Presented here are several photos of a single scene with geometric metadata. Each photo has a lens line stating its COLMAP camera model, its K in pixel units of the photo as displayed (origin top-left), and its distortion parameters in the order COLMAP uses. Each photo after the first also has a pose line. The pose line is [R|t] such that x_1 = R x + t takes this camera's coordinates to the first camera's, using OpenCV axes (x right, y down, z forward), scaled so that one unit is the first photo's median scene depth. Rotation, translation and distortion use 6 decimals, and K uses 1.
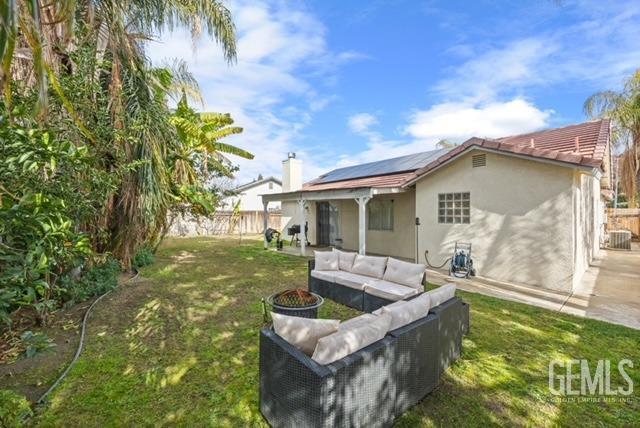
lens RADIAL K [[244.9, 0, 316.7], [0, 244.9, 215.1], [0, 0, 1]] dist [-0.002424, 0.000263]
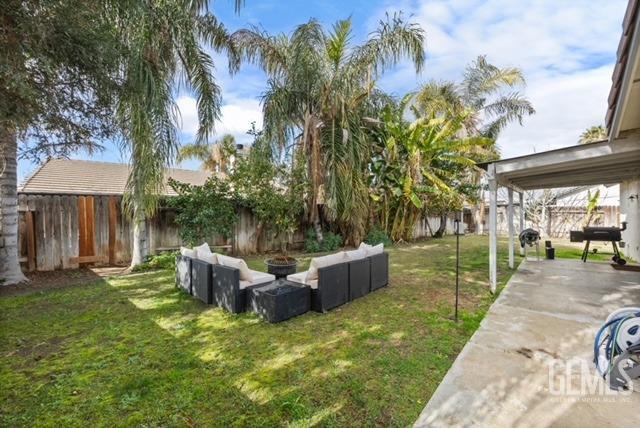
lens RADIAL K [[244.9, 0, 316.7], [0, 244.9, 215.1], [0, 0, 1]] dist [-0.002424, 0.000263]
pose [[0.176342, -0.004550, -0.984318, 1.334809], [0.004177, 0.999984, -0.003874, 0.045984], [0.984320, -0.003428, 0.176358, 0.834255]]
